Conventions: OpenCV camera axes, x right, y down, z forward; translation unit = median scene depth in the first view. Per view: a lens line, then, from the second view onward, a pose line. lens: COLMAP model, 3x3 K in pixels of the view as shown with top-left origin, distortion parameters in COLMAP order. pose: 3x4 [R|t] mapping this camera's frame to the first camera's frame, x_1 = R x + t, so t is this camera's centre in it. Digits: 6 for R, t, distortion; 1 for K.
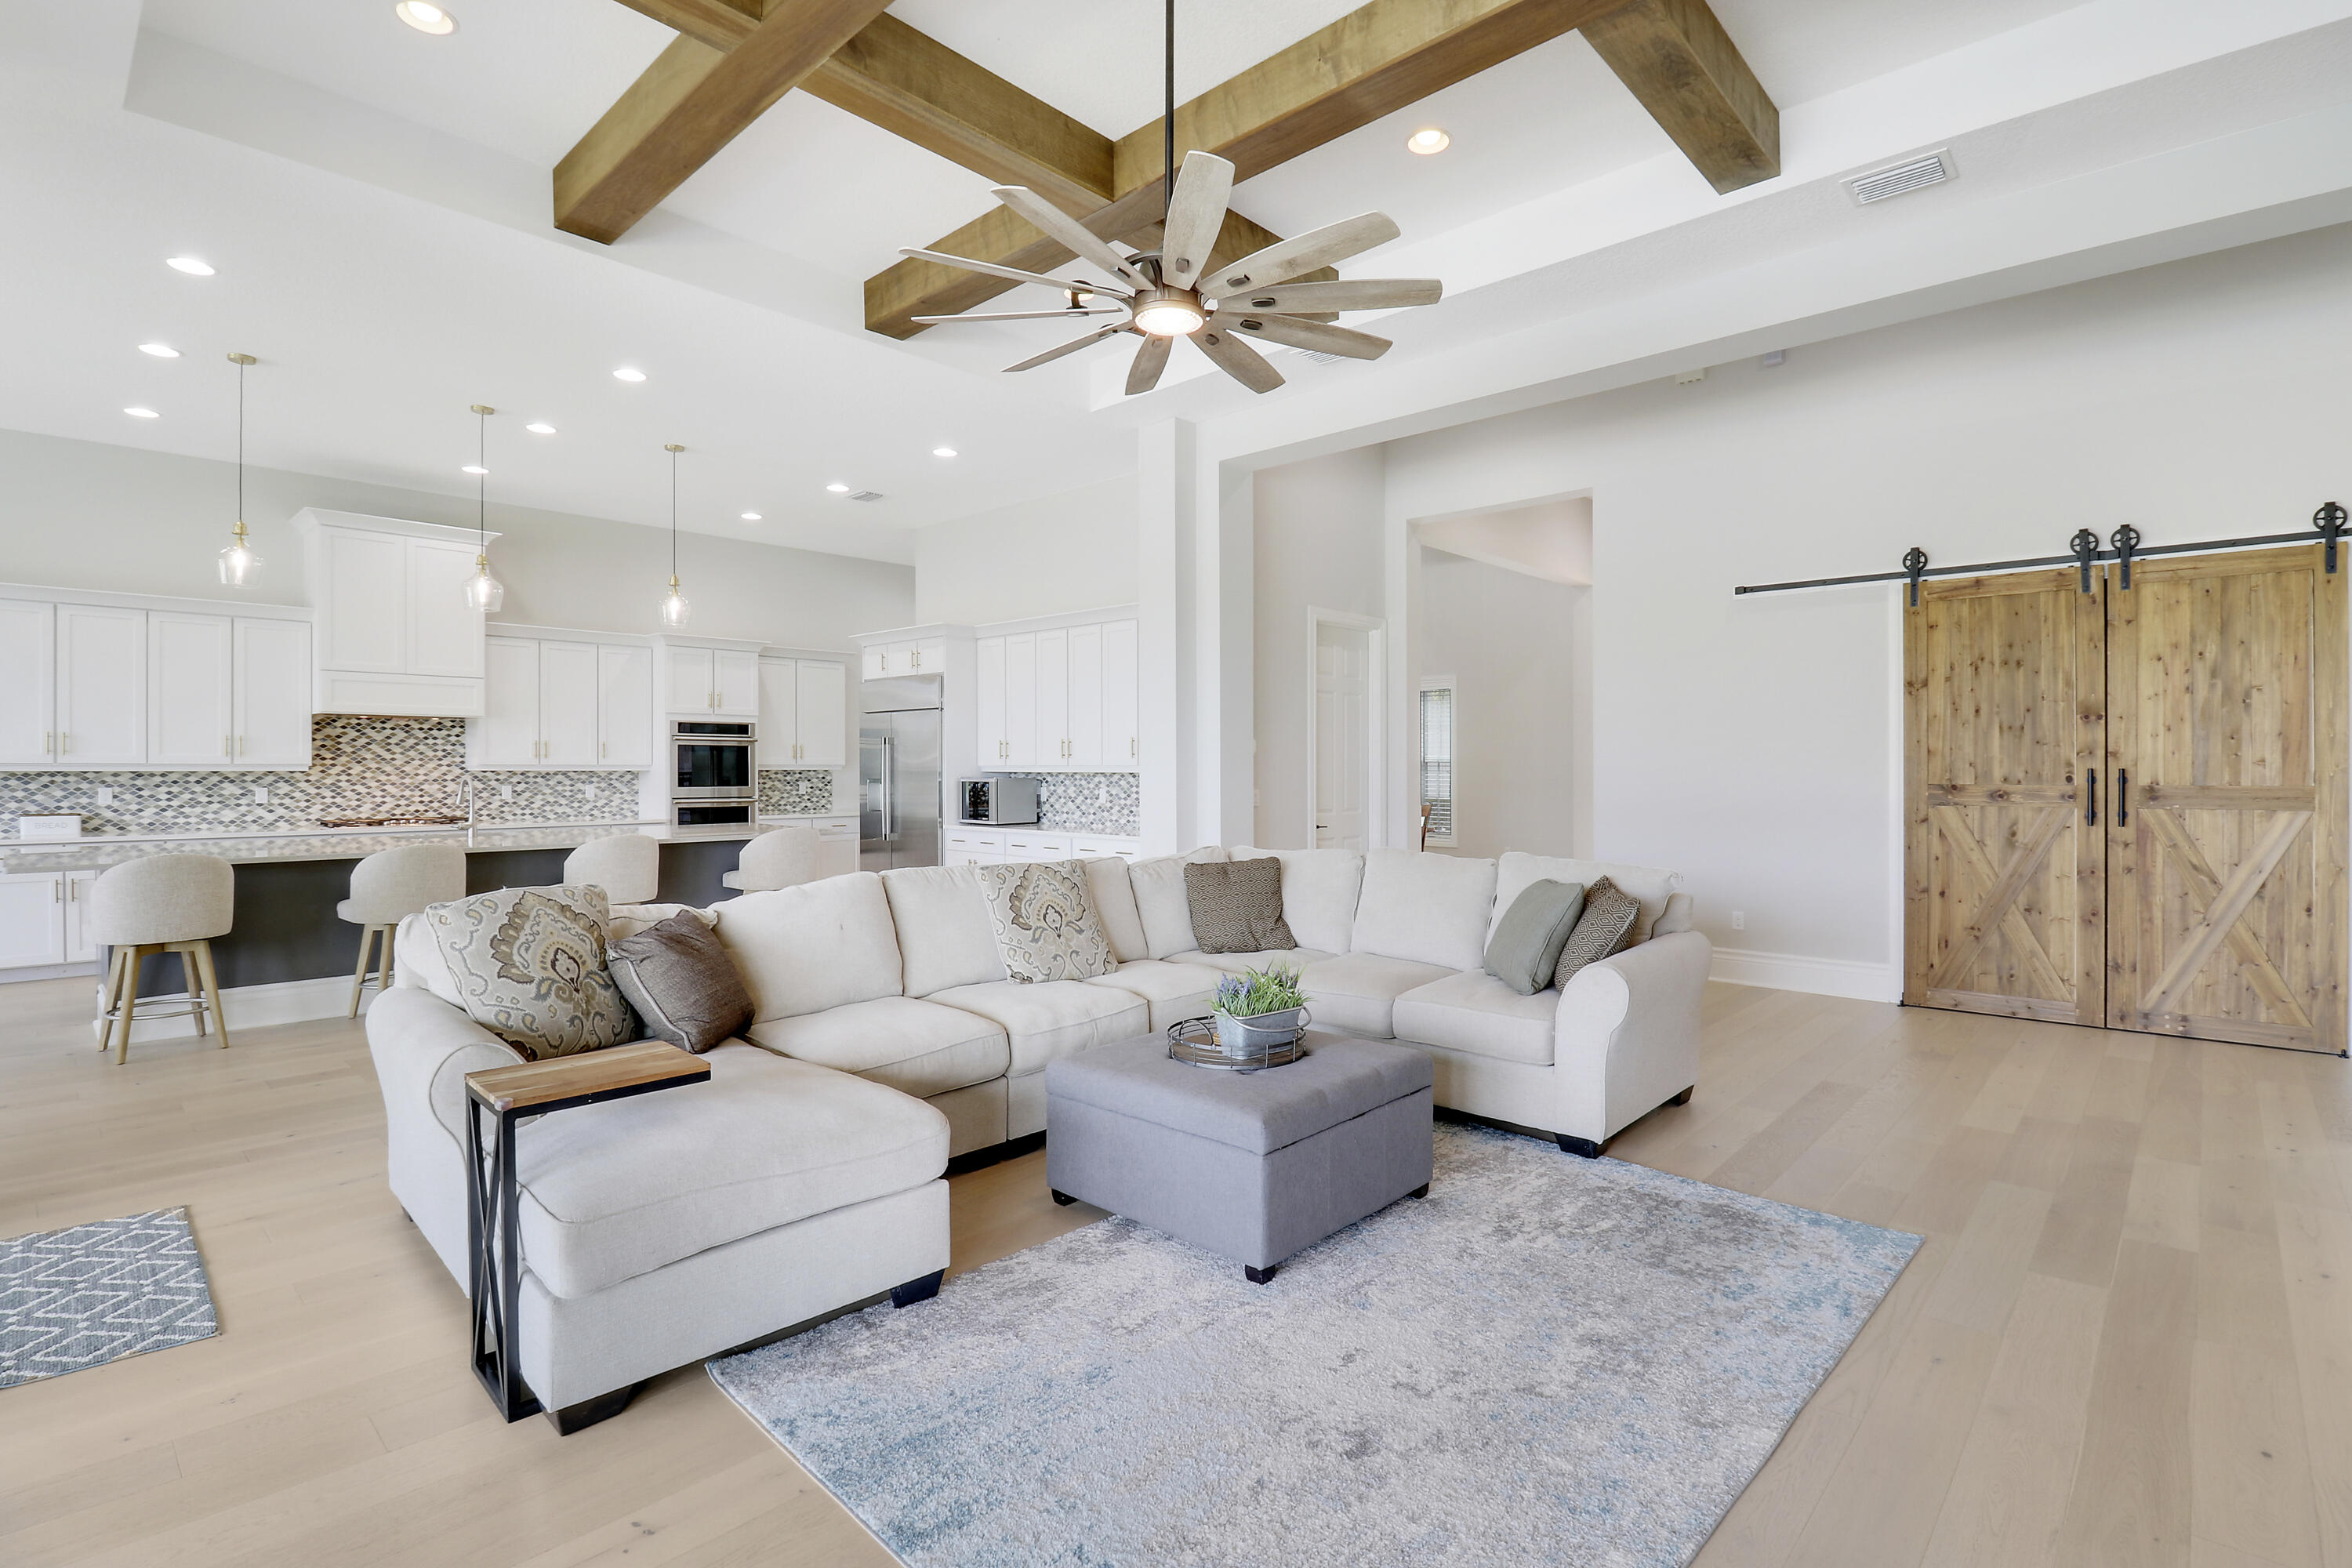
lens RADIAL K [[1084.8, 0, 1220.9], [0, 1084.8, 772.3], [0, 0, 1]] dist [-0.009697, -0.006281]
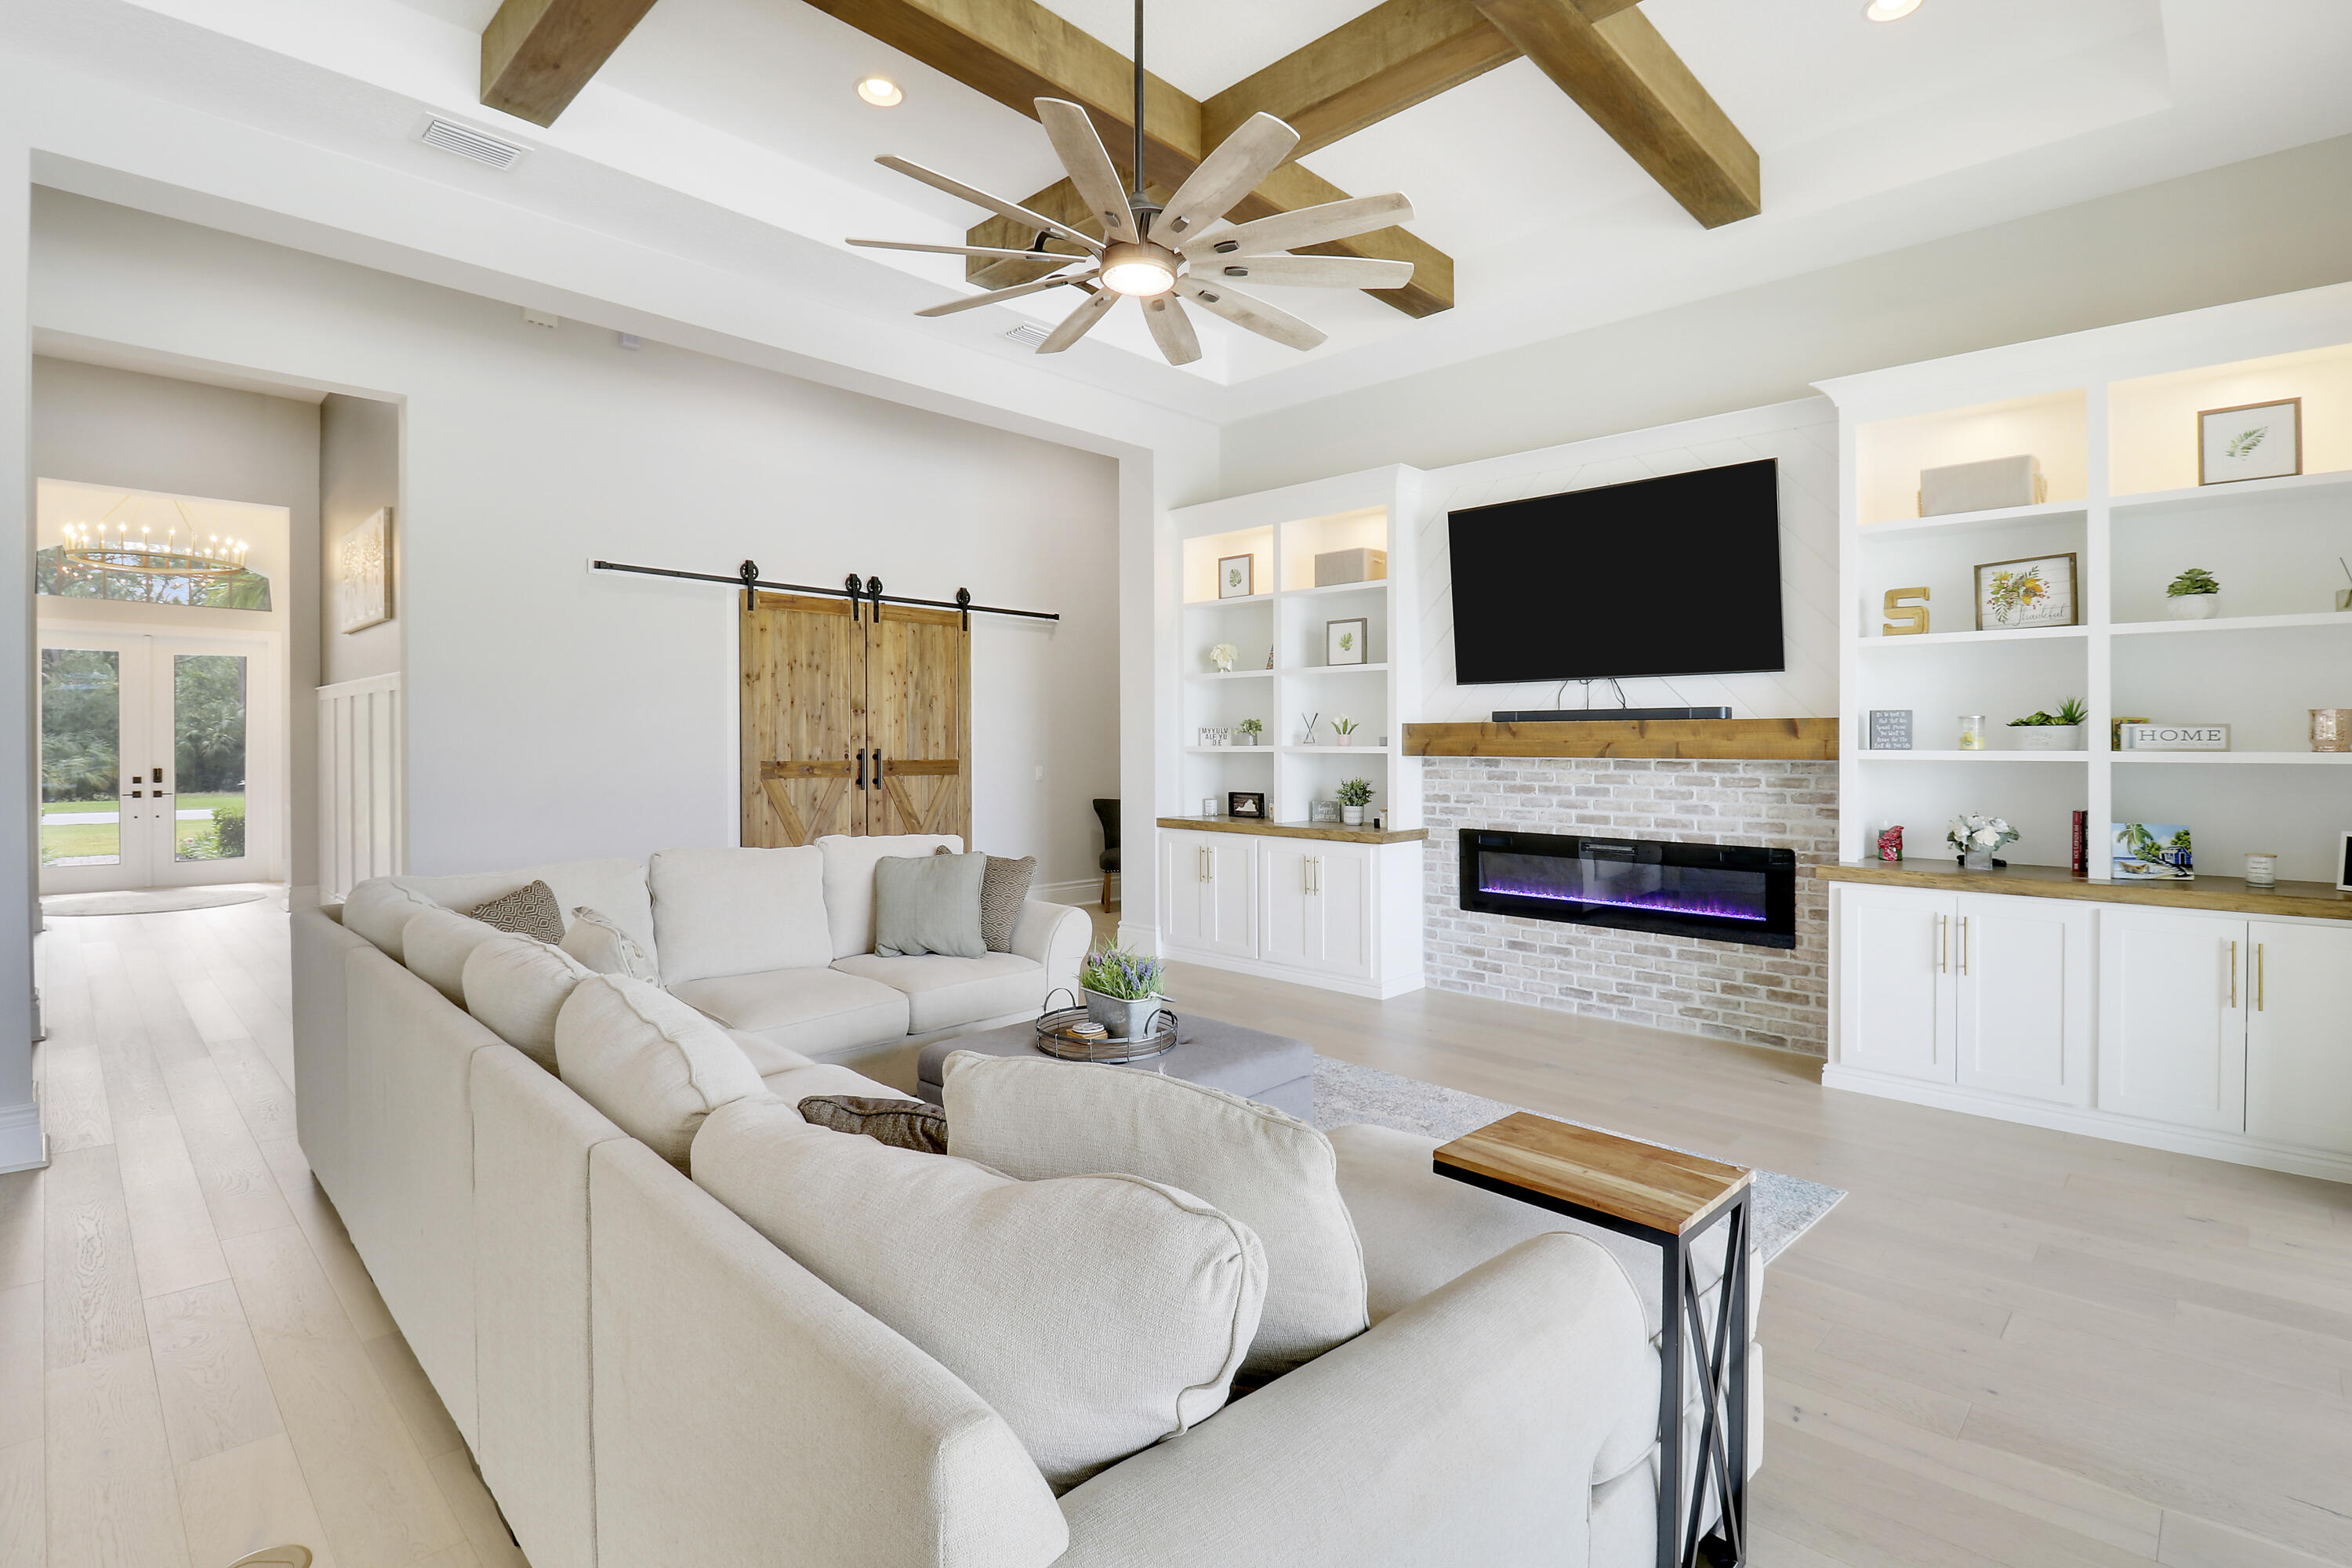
lens RADIAL K [[1084.8, 0, 1190.1], [0, 1084.8, 751.9], [0, 0, 1]] dist [-0.009697, -0.006281]
pose [[0.036470, -0.007962, 0.999303, -0.419406], [0.001458, 0.999968, 0.007914, -0.007090], [-0.999334, 0.001169, 0.036480, 0.388542]]
